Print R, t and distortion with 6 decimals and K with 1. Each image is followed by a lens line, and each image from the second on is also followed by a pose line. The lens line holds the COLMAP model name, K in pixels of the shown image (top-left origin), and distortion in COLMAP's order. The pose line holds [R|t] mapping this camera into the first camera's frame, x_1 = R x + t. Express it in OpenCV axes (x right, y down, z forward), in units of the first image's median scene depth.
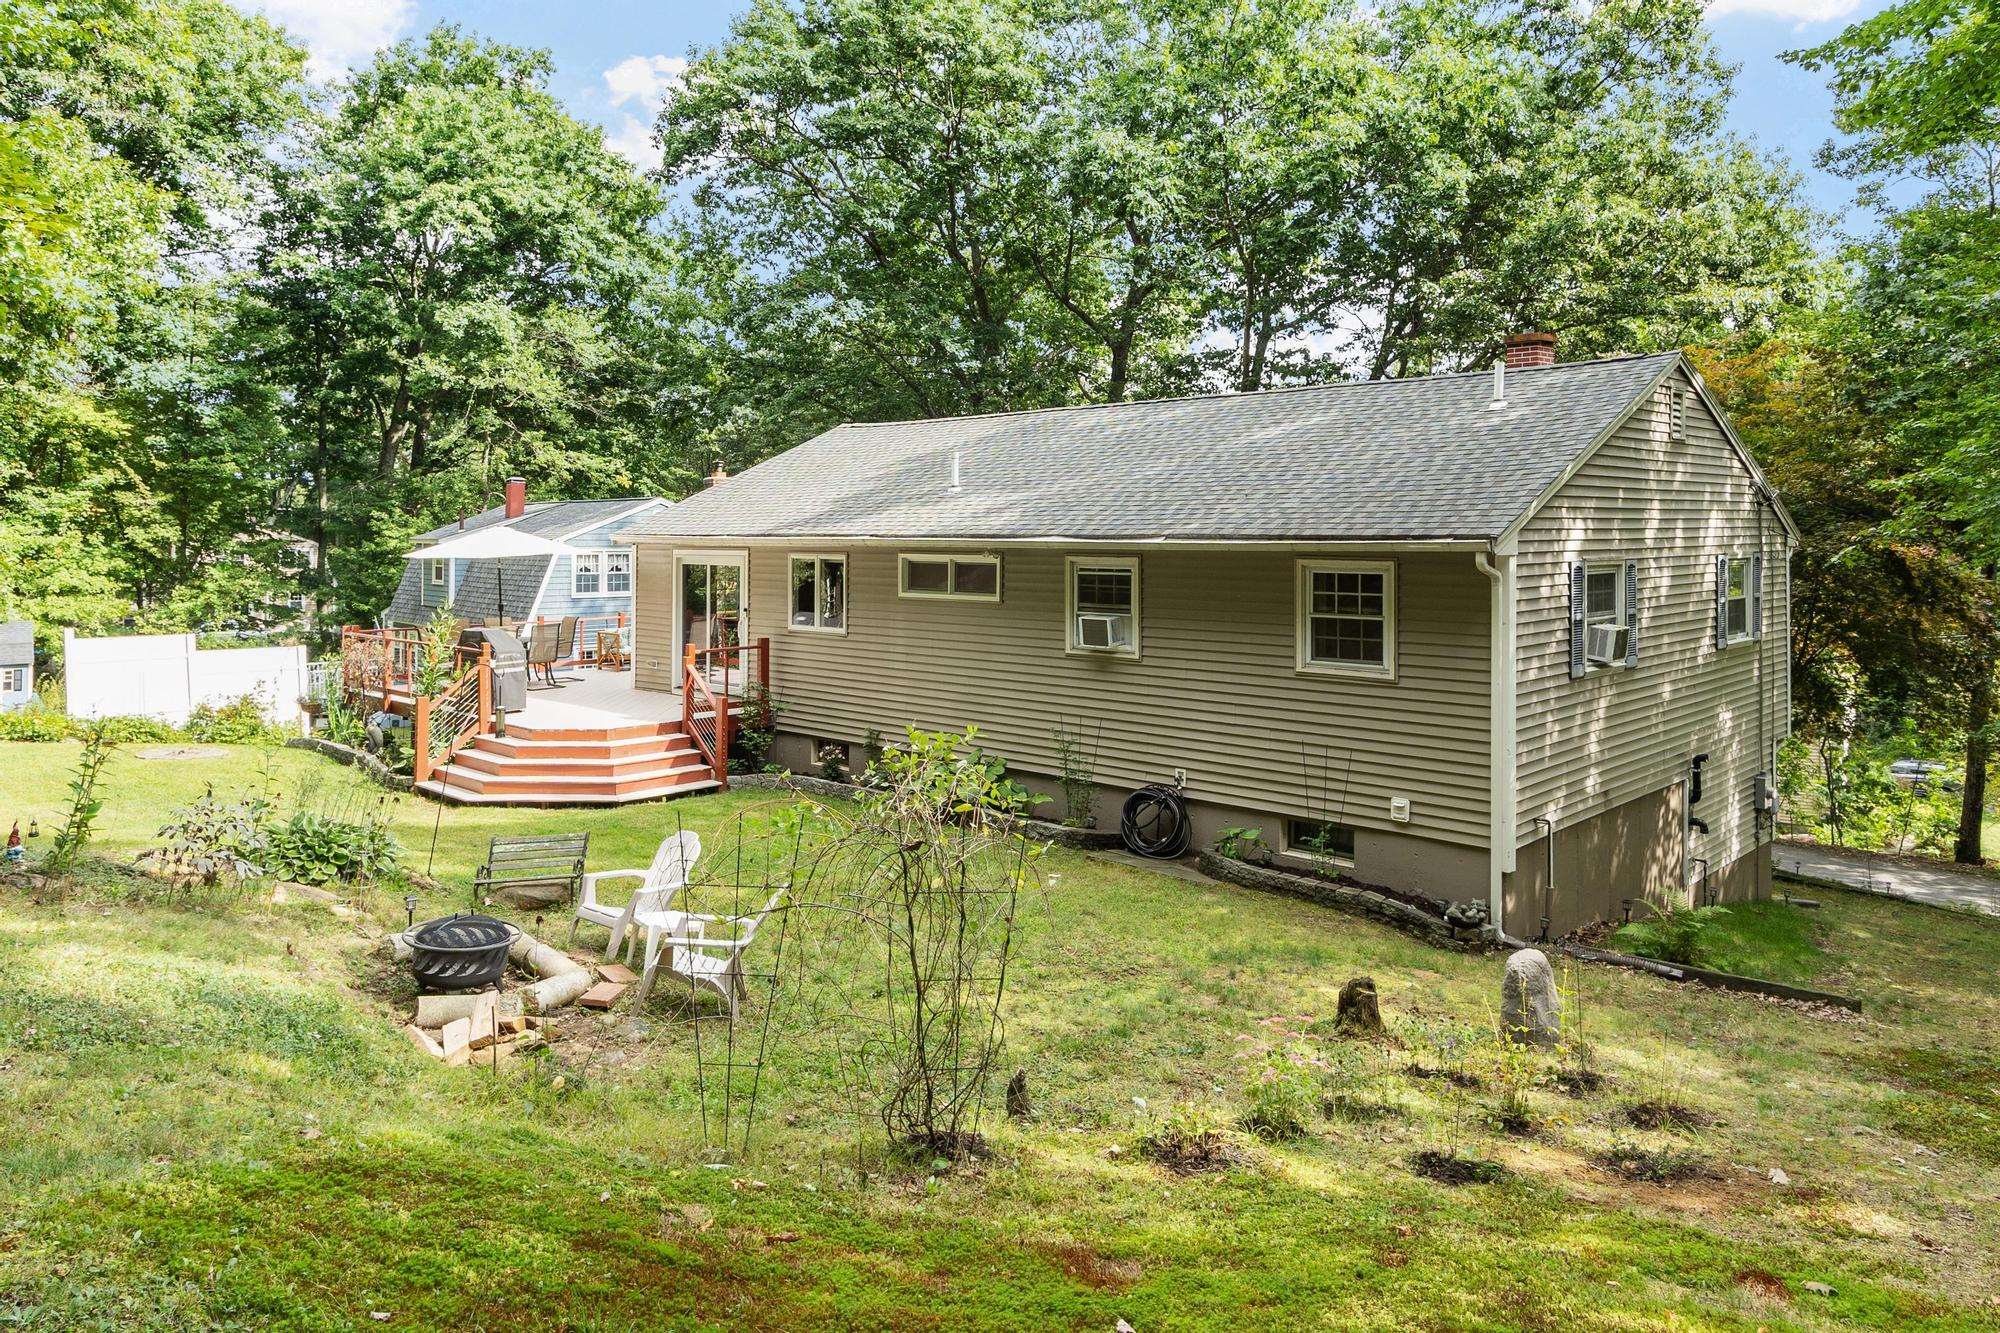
lens RADIAL K [[1334.0, 0, 1041.4], [0, 1334.0, 525.0], [0, 0, 1]] dist [-0.005087, -0.000059]
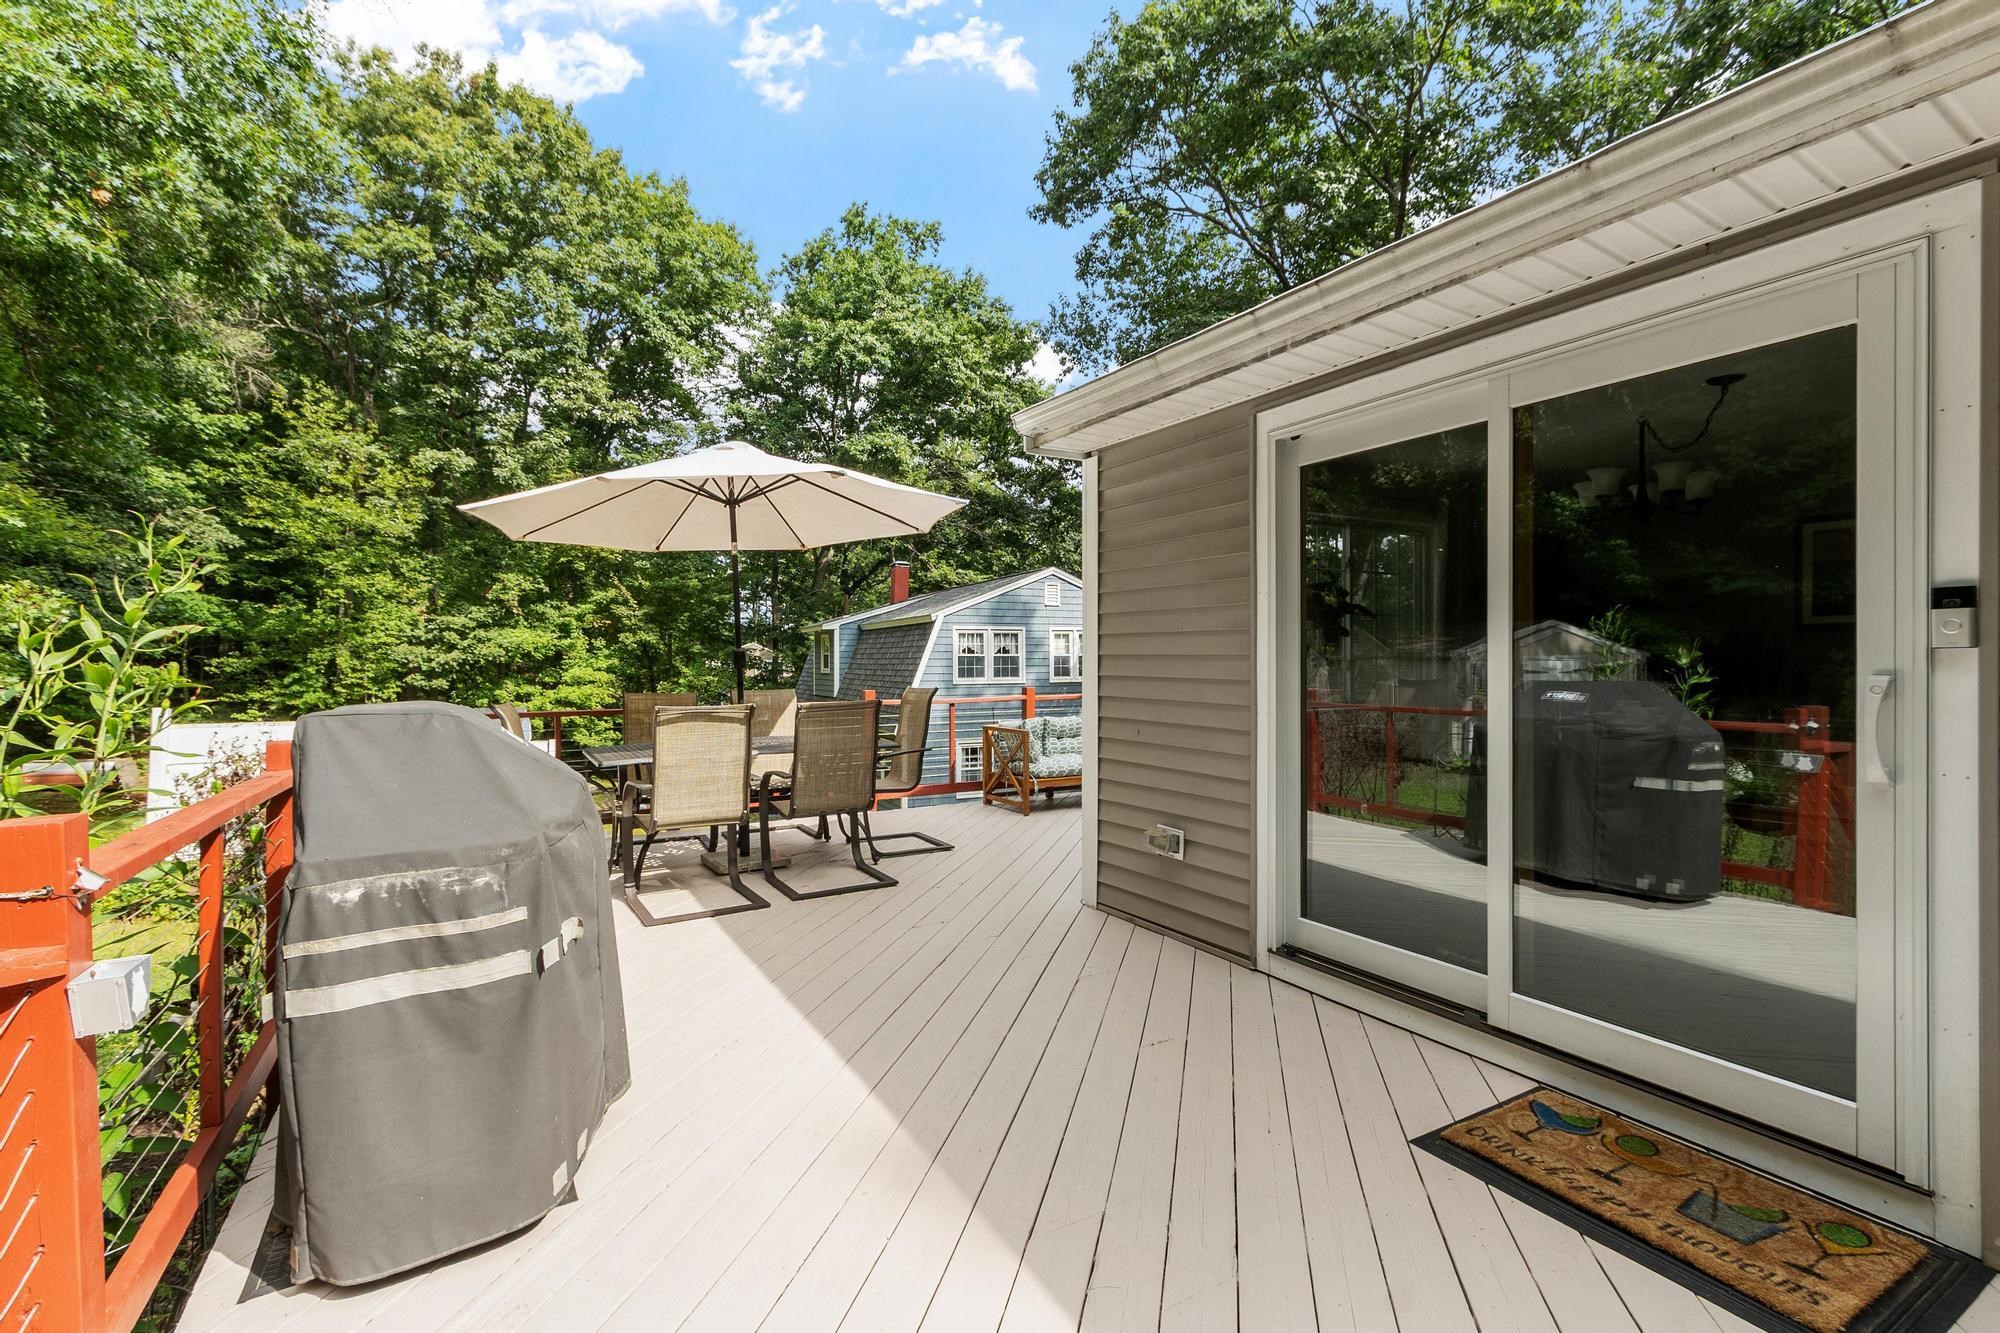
lens RADIAL K [[879.8, 0, 993.0], [0, 879.8, 664.7], [0, 0, 1]] dist [-0.000303, 0.000046]
pose [[0.952727, -0.003592, -0.303807, -0.108674], [0.006665, 0.999937, 0.009081, 0.025717], [0.303755, -0.010677, 0.952690, 0.325665]]
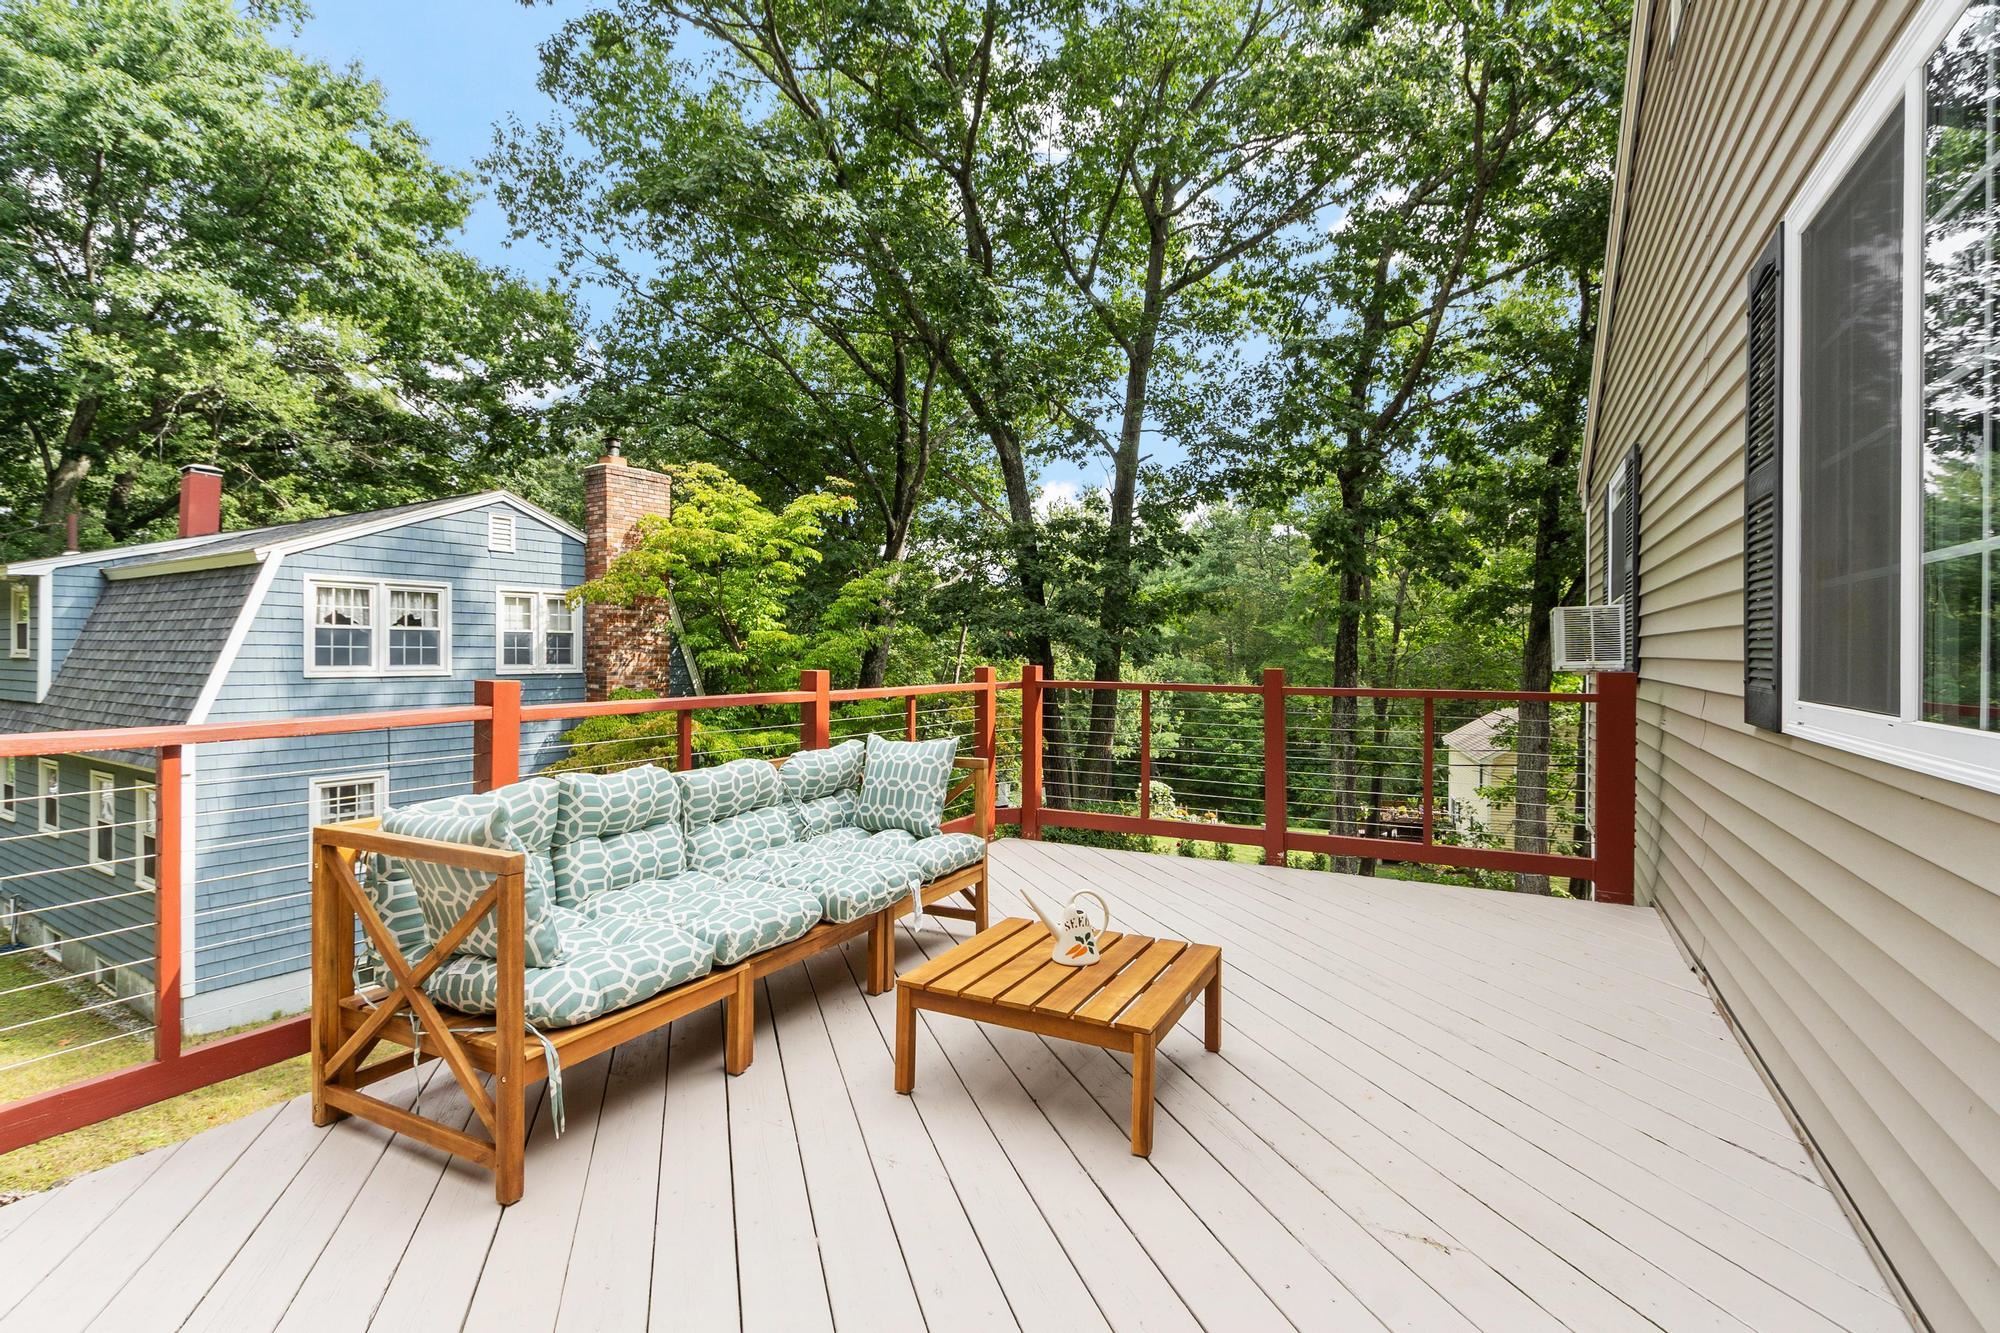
lens RADIAL K [[954.8, 0, 987.4], [0, 954.8, 655.6], [0, 0, 1]] dist [-0.001271, -0.000153]
pose [[0.969453, 0.004583, 0.245236, -0.137082], [-0.006860, 0.999941, 0.008433, 0.029067], [-0.245182, -0.009857, 0.969427, 0.418551]]
